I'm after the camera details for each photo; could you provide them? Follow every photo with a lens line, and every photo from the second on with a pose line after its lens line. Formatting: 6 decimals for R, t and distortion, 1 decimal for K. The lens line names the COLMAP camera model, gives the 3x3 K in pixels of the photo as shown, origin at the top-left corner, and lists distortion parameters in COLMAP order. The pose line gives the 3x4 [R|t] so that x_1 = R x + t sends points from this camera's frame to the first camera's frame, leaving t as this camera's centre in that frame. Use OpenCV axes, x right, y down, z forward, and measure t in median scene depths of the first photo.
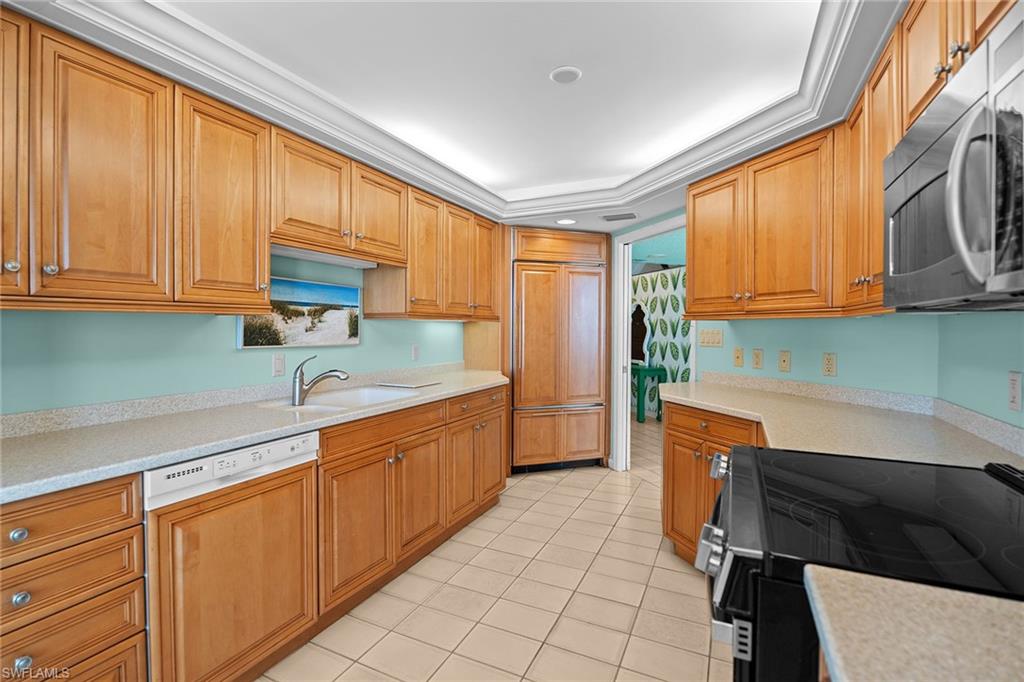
lens RADIAL K [[475.9, 0, 512.0], [0, 475.9, 341.0], [0, 0, 1]] dist [-0.001741, 0.000008]
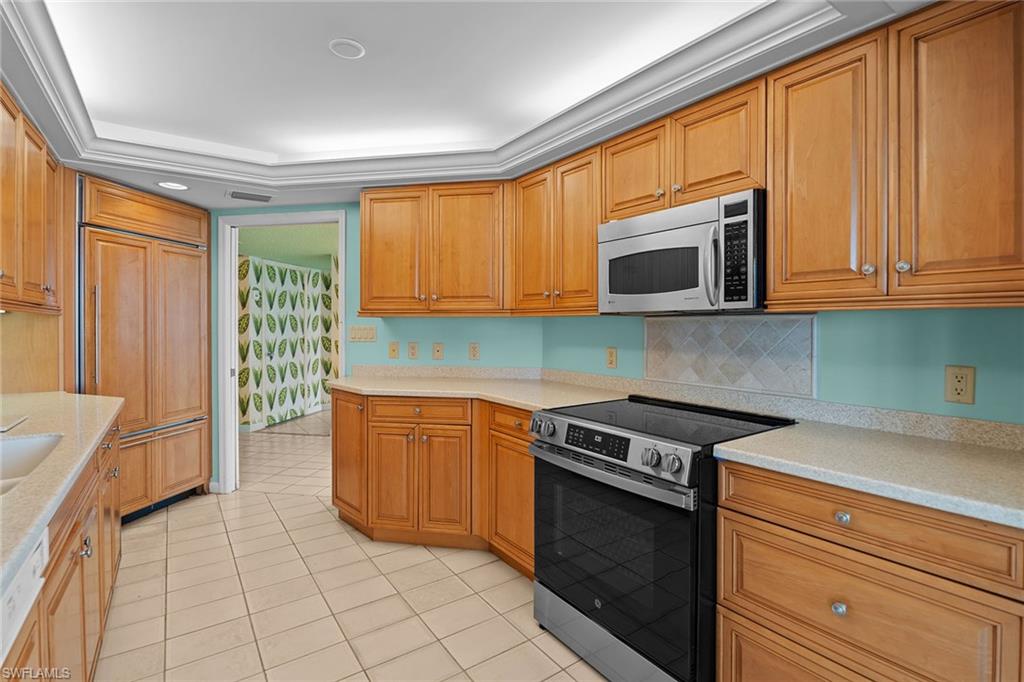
lens RADIAL K [[485.0, 0, 509.6], [0, 485.0, 333.7], [0, 0, 1]] dist [-0.001887, 0.000027]
pose [[0.495049, -0.017152, 0.868696, -0.354244], [0.023568, 0.999702, 0.006308, -0.004961], [-0.868545, 0.017350, 0.495306, 0.173088]]
